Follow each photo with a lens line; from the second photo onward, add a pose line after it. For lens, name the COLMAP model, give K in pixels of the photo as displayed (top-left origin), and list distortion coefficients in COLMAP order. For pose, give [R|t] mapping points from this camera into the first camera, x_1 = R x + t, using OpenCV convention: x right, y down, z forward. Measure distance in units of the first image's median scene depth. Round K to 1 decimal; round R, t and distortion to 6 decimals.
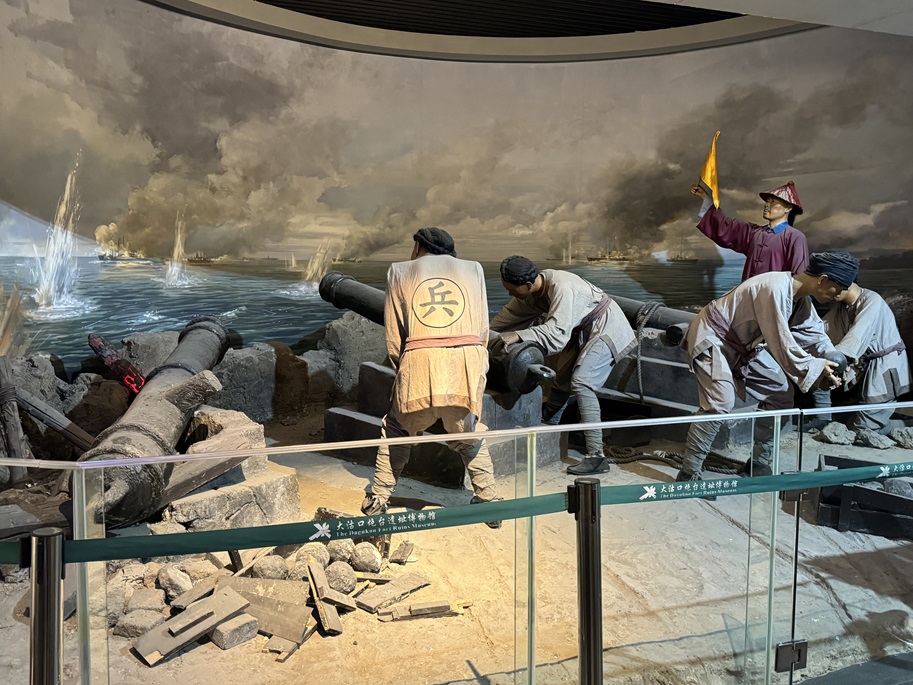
lens RADIAL K [[828.8, 0, 454.9], [0, 828.8, 333.1], [0, 0, 1]] dist [0.096935, -0.170398]
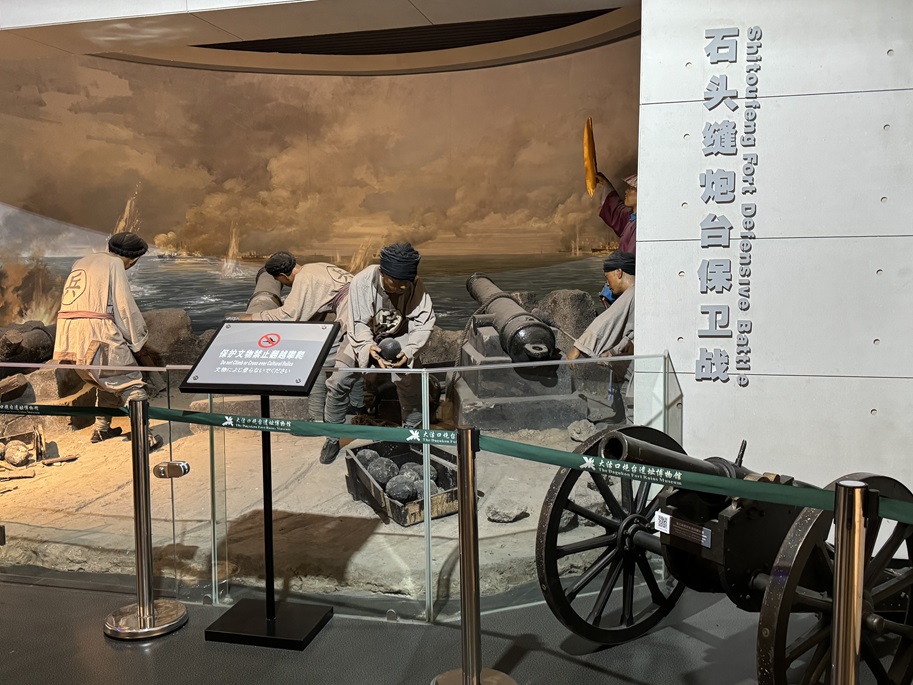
lens RADIAL K [[828.8, 0, 460.0], [0, 828.8, 349.7], [0, 0, 1]] dist [0.096935, -0.170398]
pose [[0.807153, 0.051164, -0.588122, 0.717835], [-0.035359, 0.998639, 0.038349, -0.003712], [0.589283, -0.010158, 0.807863, 0.123666]]
